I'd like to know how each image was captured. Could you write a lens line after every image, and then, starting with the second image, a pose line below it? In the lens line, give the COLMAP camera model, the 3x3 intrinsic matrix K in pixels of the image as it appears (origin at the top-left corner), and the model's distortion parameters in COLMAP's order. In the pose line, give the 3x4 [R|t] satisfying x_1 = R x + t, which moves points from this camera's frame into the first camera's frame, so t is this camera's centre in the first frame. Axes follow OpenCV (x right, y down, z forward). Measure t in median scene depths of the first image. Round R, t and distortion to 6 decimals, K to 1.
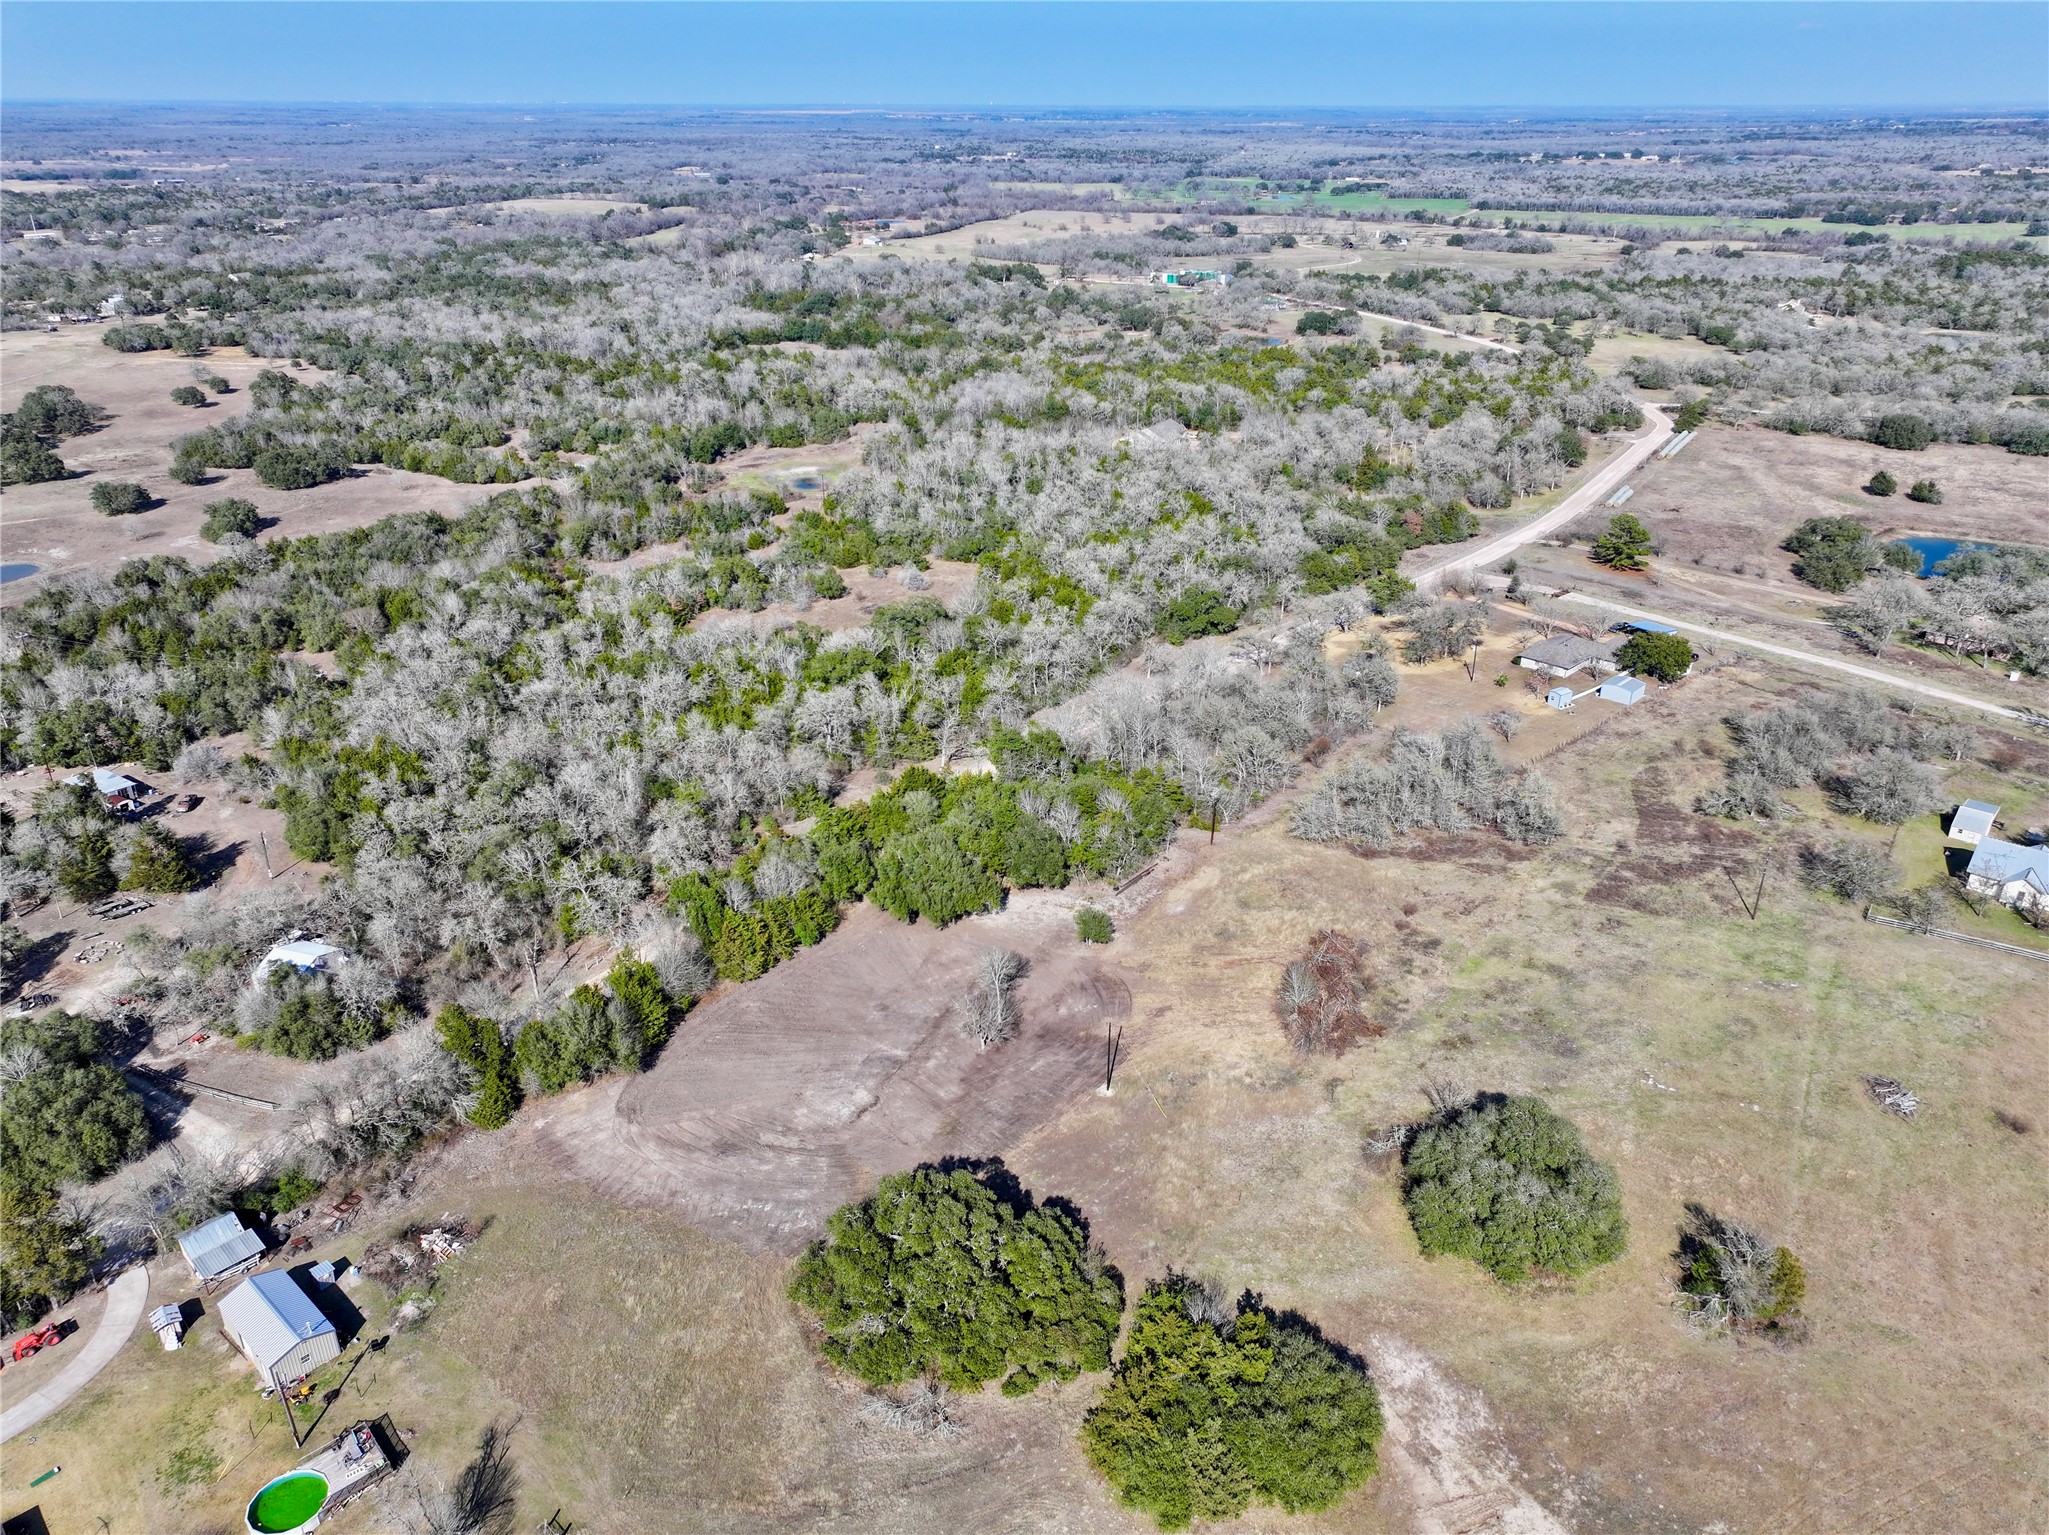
lens RADIAL K [[1428.8, 0, 1031.7], [0, 1428.8, 772.1], [0, 0, 1]] dist [-0.007258, 0.024704]
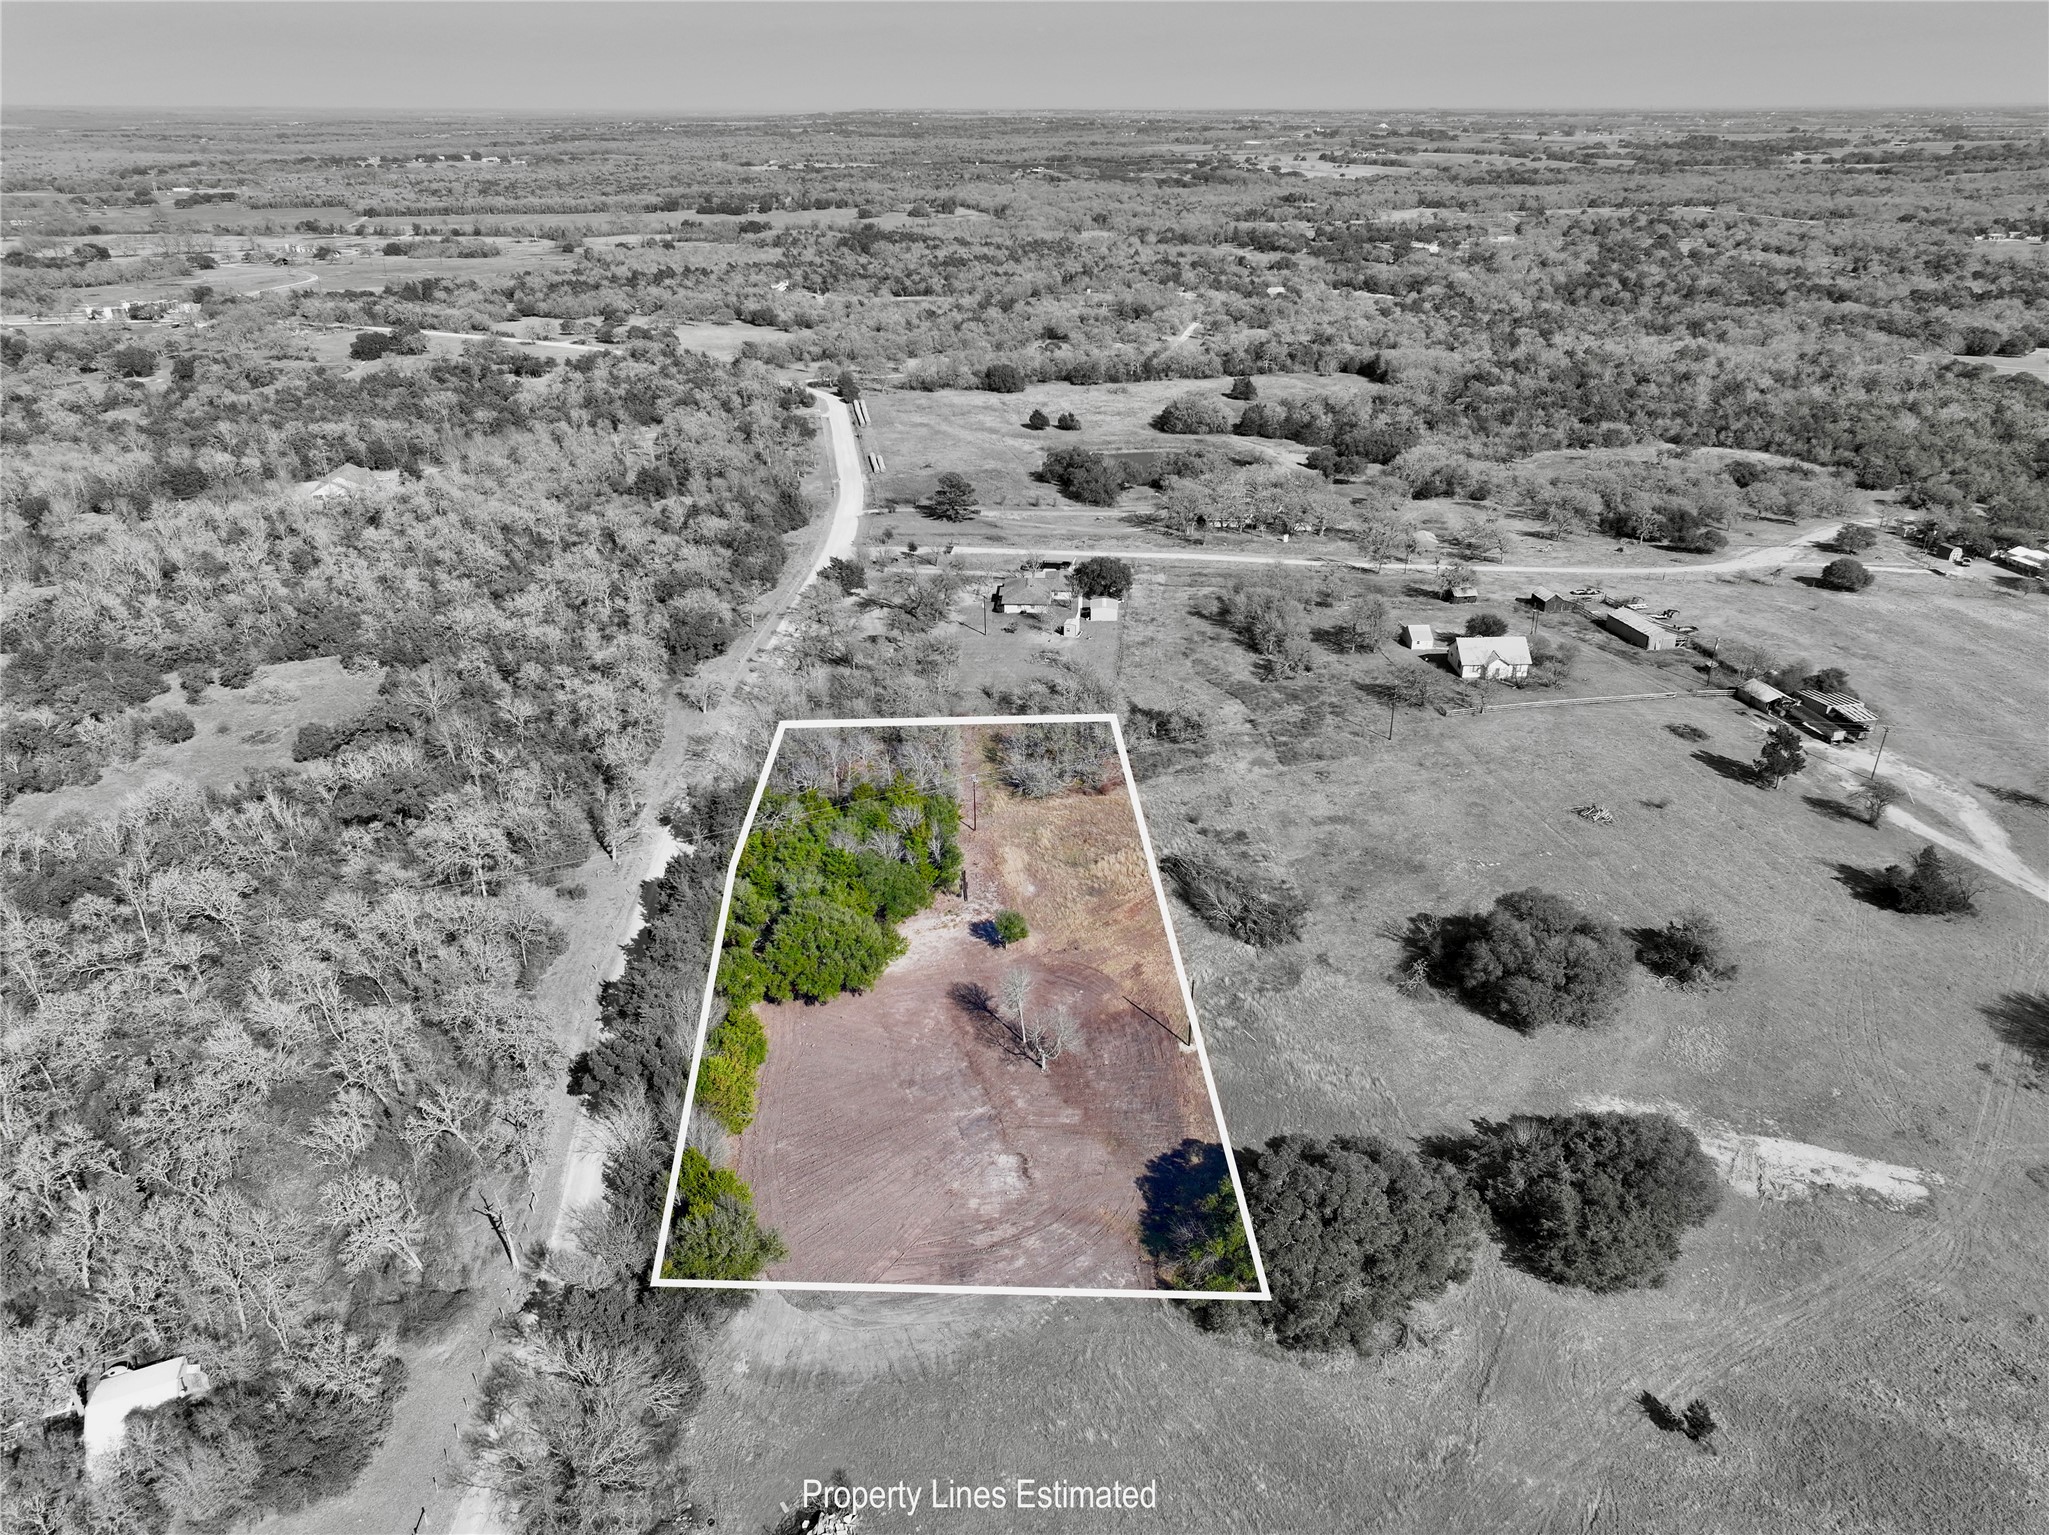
lens RADIAL K [[1428.8, 0, 1031.7], [0, 1428.8, 772.1], [0, 0, 1]] dist [-0.007258, 0.024704]
pose [[0.735222, -0.288354, 0.613433, -0.205833], [0.289307, 0.951923, 0.100721, -0.035781], [-0.612984, 0.103419, 0.783298, 0.076459]]
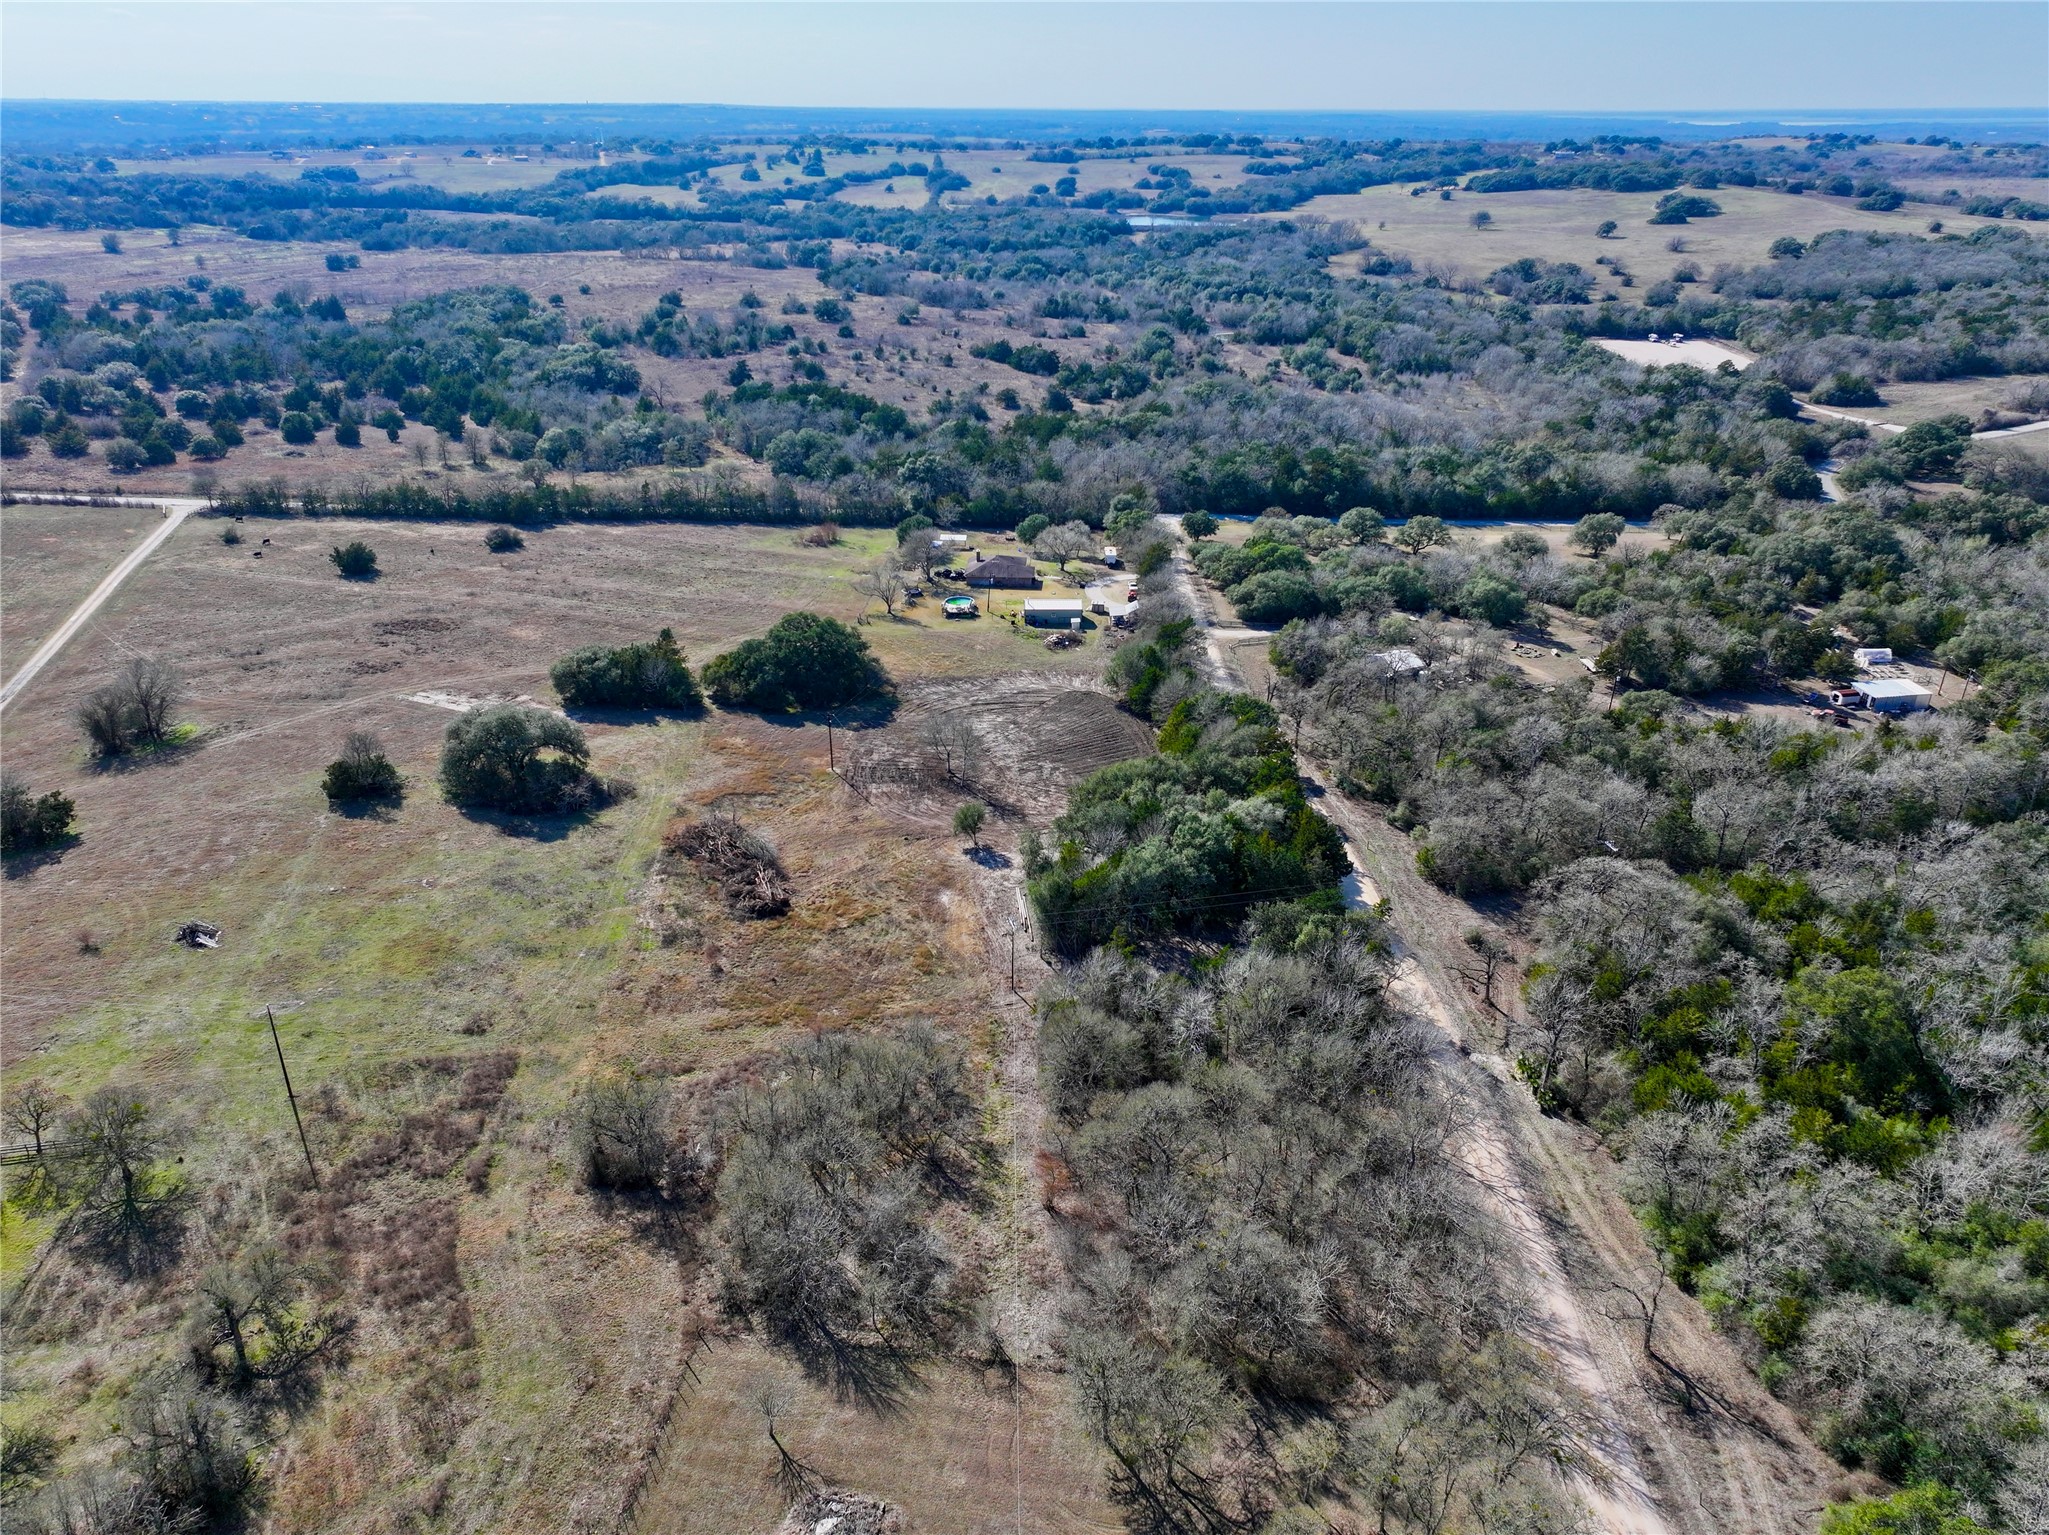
lens RADIAL K [[1428.8, 0, 1031.7], [0, 1428.8, 772.1], [0, 0, 1]] dist [-0.007258, 0.024704]
pose [[-0.729364, 0.287941, -0.620579, 0.247679], [-0.294010, 0.687142, 0.664375, -0.238029], [0.617727, 0.667027, -0.416519, 0.557415]]
